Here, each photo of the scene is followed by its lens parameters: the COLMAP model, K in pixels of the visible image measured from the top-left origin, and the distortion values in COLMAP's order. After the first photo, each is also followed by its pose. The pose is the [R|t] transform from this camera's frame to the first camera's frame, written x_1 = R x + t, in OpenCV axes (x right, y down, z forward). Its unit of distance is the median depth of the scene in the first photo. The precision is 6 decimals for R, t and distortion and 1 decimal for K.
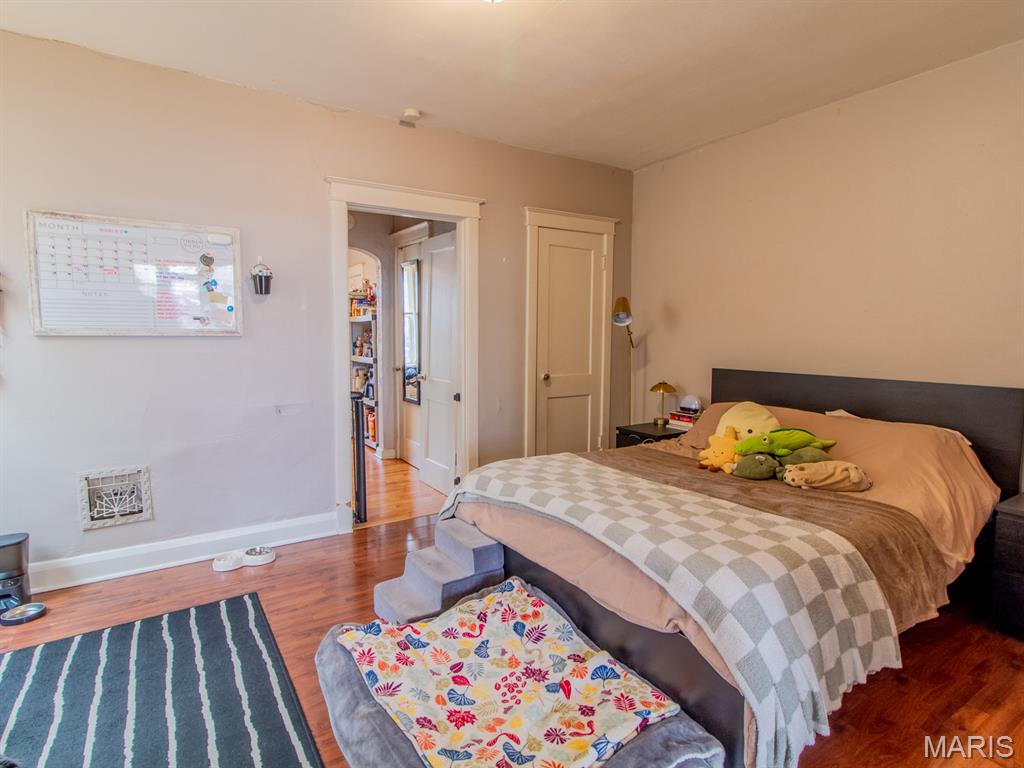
lens RADIAL K [[542.1, 0, 514.2], [0, 542.1, 377.6], [0, 0, 1]] dist [-0.002664, -0.000574]
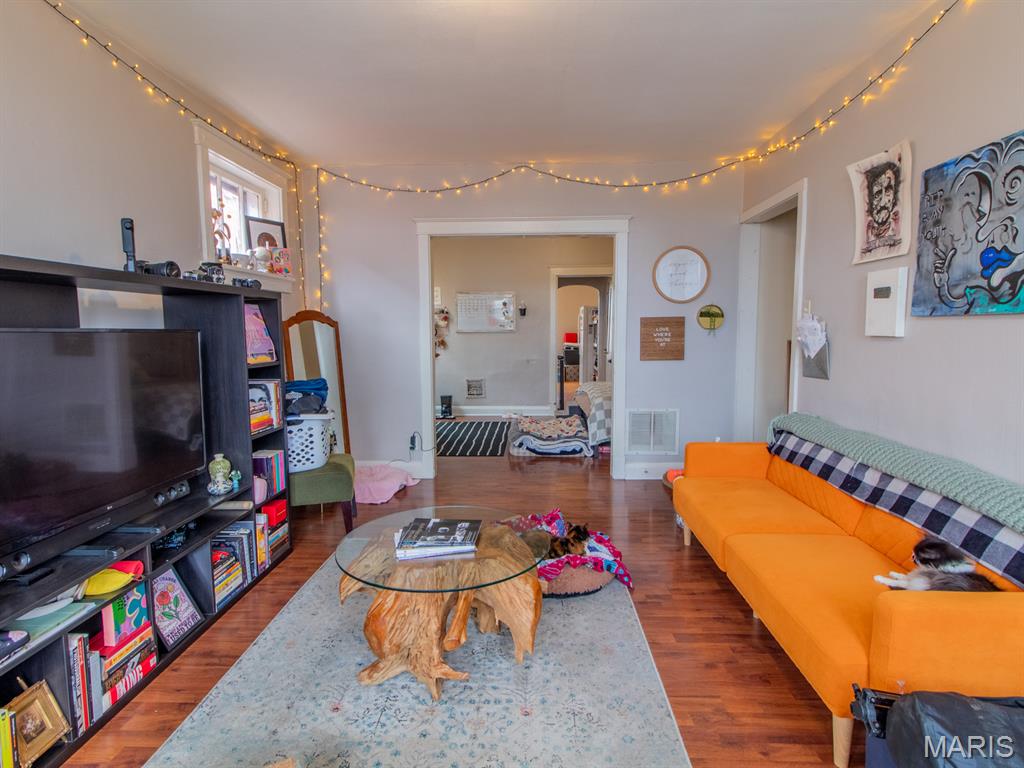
lens RADIAL K [[542.1, 0, 512.5], [0, 542.1, 381.8], [0, 0, 1]] dist [-0.002664, -0.000574]
pose [[0.825427, 0.042571, -0.562901, 1.006972], [-0.034994, 0.999093, 0.024245, 0.104457], [0.563423, -0.000314, 0.826168, -1.219527]]
